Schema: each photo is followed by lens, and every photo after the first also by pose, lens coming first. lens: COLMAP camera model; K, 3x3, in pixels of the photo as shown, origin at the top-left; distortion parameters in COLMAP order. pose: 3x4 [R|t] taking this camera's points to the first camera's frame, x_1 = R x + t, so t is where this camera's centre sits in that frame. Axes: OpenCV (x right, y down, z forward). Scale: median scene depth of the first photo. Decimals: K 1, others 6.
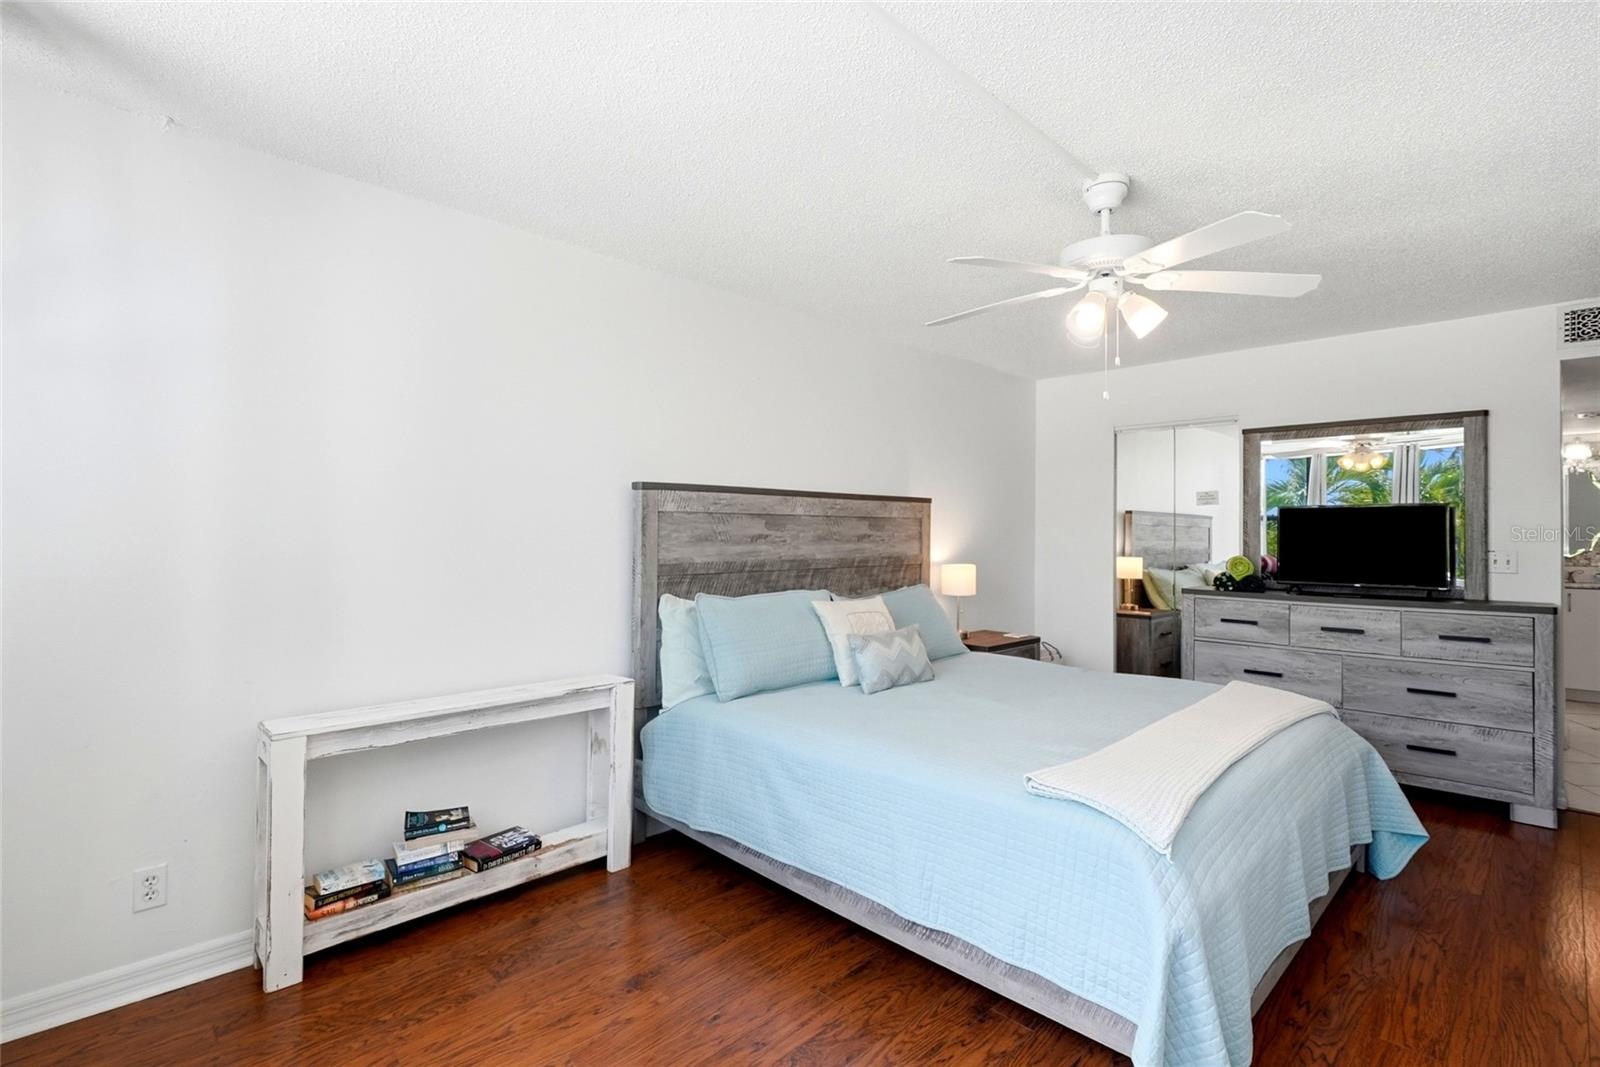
lens RADIAL K [[743.7, 0, 800.0], [0, 743.7, 533.5], [0, 0, 1]] dist [0.001107, 0.000092]
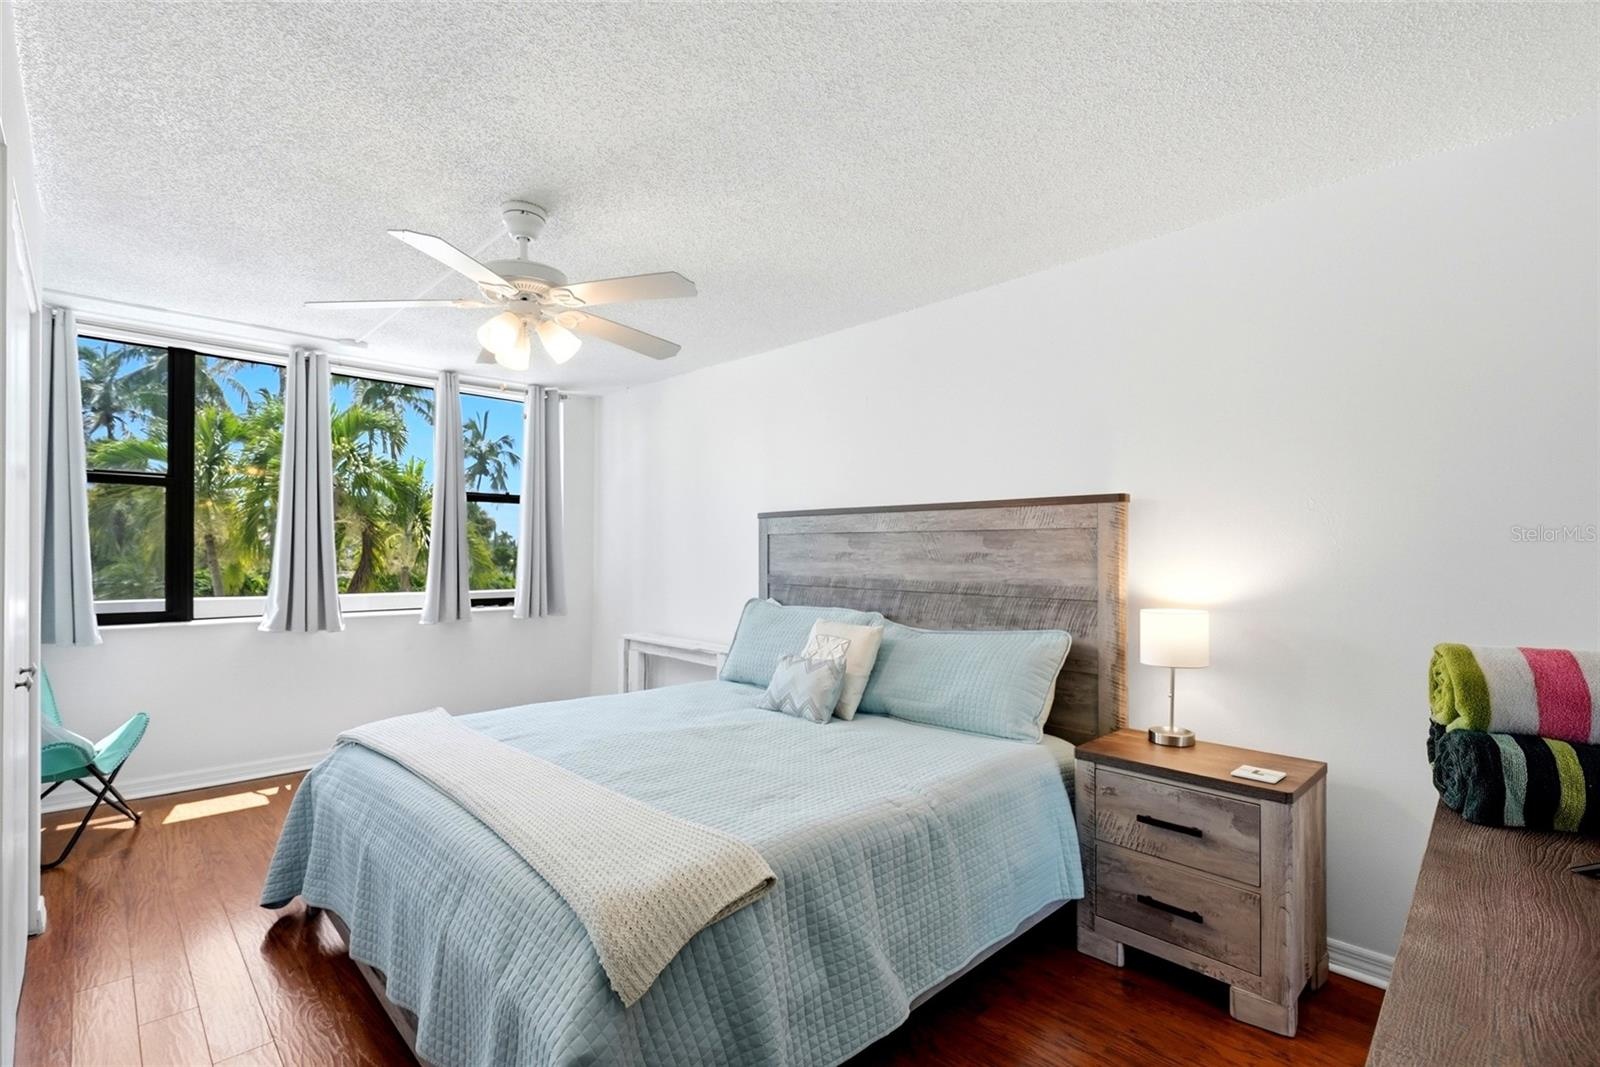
lens RADIAL K [[743.7, 0, 800.0], [0, 743.7, 533.5], [0, 0, 1]] dist [0.001107, 0.000092]
pose [[-0.008714, -0.024712, -0.999657, 0.863673], [-0.003844, 0.999688, -0.024679, 0.000627], [0.999955, 0.003628, -0.008806, 0.824748]]
